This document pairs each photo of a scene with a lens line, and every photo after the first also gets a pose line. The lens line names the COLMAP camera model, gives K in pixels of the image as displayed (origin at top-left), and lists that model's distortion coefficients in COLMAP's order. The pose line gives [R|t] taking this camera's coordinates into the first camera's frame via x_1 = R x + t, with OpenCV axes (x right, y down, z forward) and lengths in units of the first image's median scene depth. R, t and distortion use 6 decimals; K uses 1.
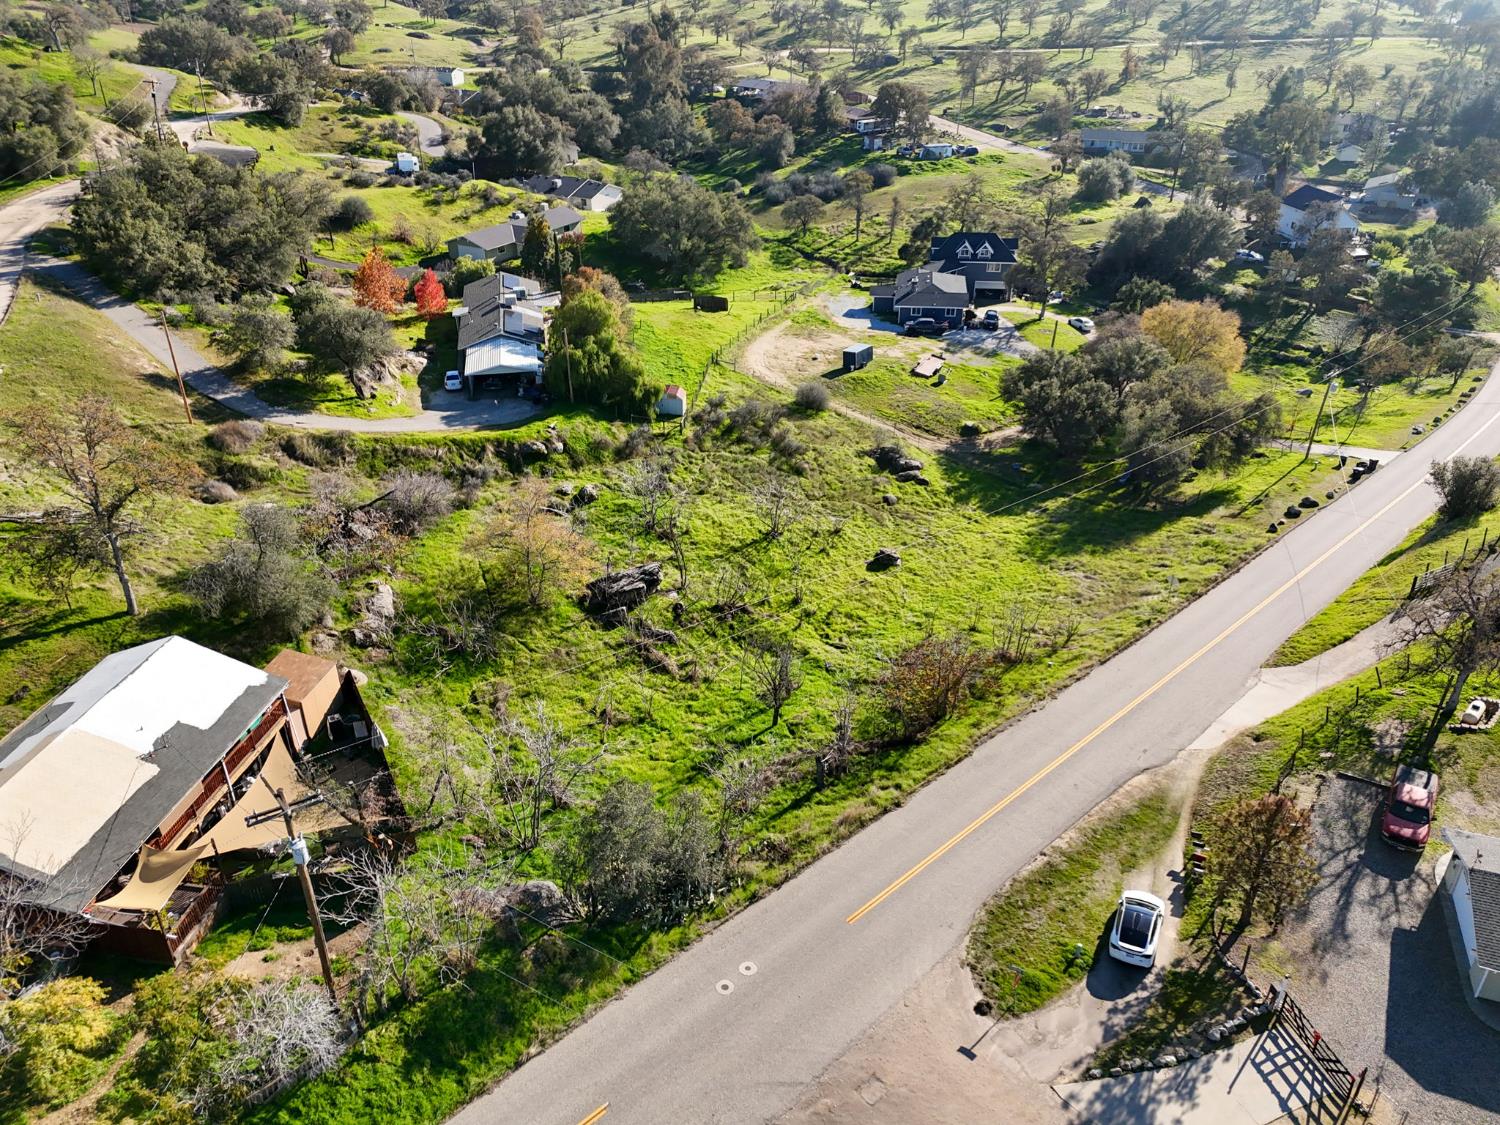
lens RADIAL K [[1091.2, 0, 754.9], [0, 1091.2, 562.8], [0, 0, 1]] dist [0.076397, -0.064156]
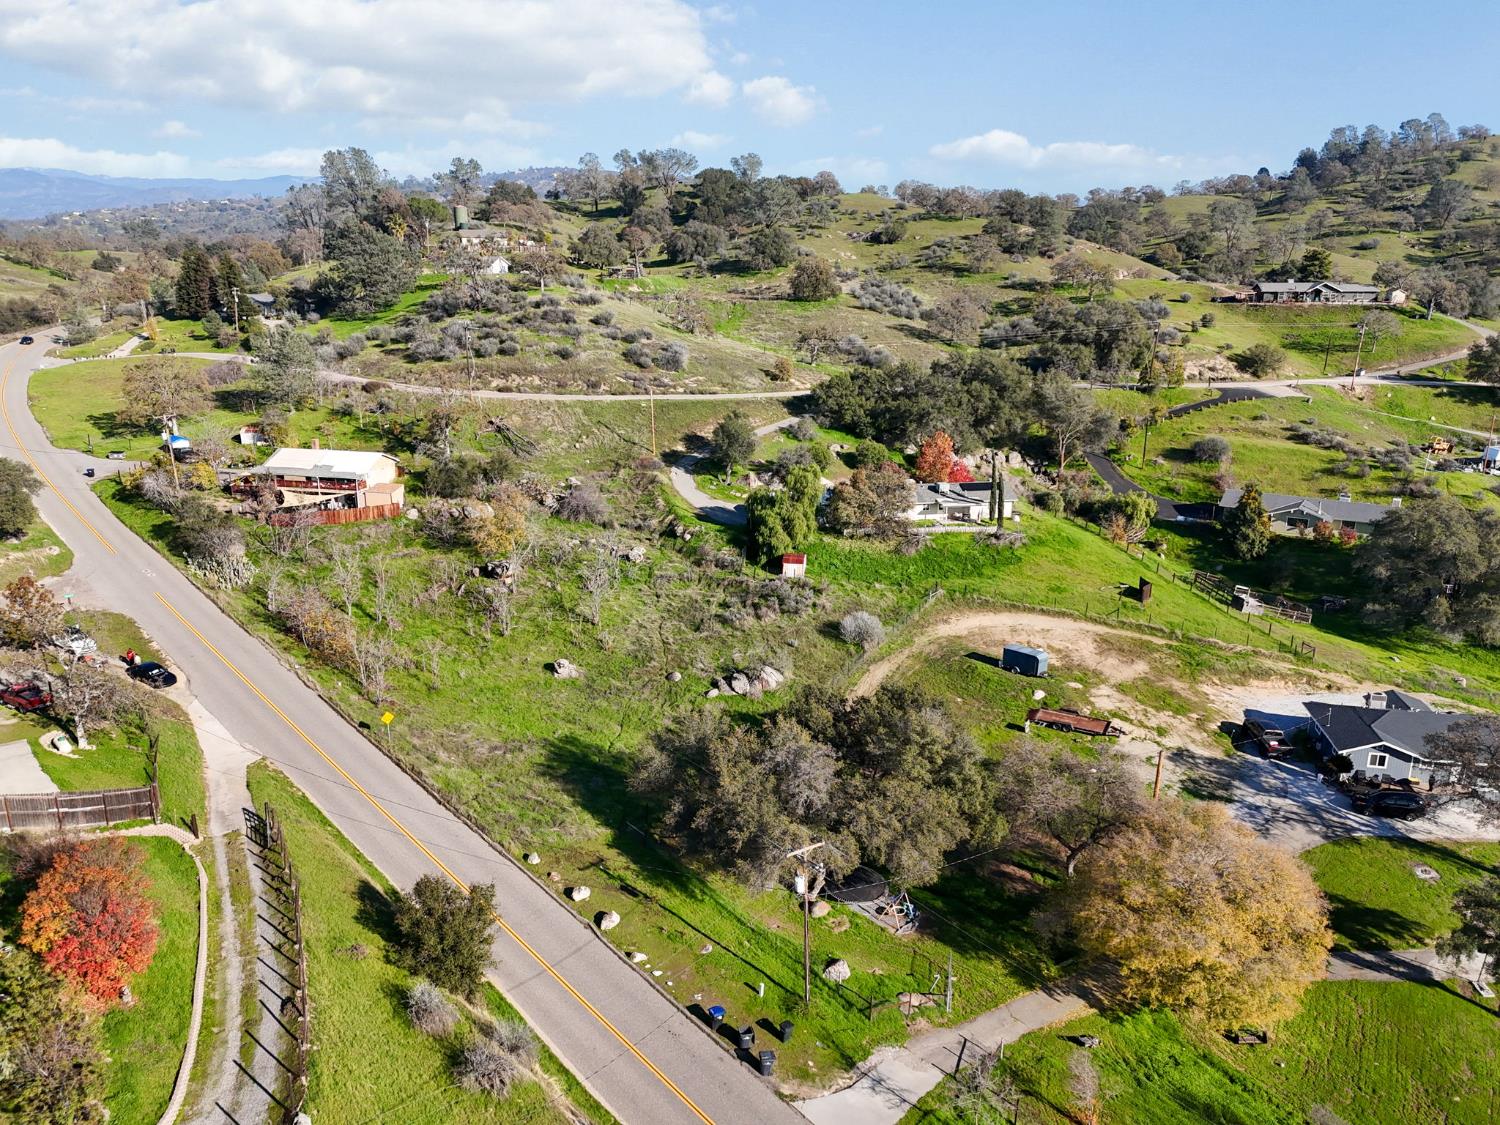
lens RADIAL K [[1091.2, 0, 751.7], [0, 1091.2, 566.6], [0, 0, 1]] dist [0.076397, -0.064156]
pose [[-0.053261, 0.282422, -0.957810, 1.075515], [-0.494671, 0.825751, 0.270990, -0.460280], [0.867447, 0.488234, 0.095726, 0.903455]]
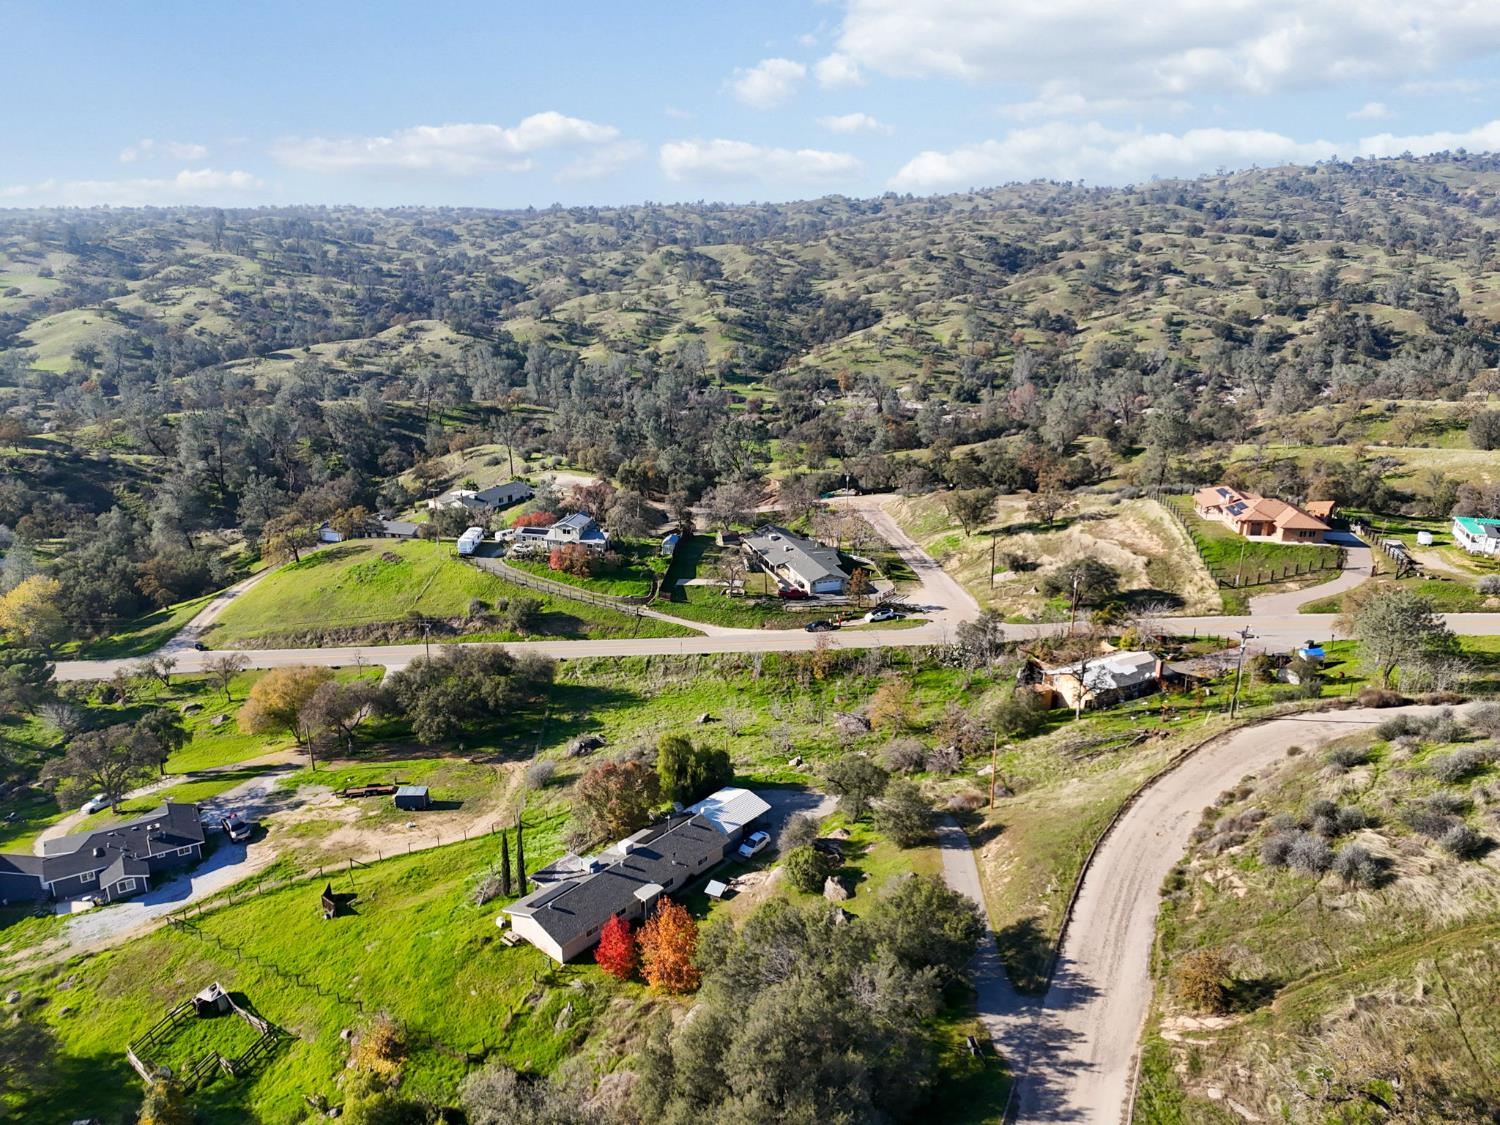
lens RADIAL K [[1091.2, 0, 750.4], [0, 1091.2, 571.9], [0, 0, 1]] dist [0.076397, -0.064156]
pose [[-0.617092, -0.252692, 0.745214, -1.077097], [0.387072, 0.727061, 0.567060, -1.048641], [-0.685108, 0.638380, -0.350853, 1.273680]]
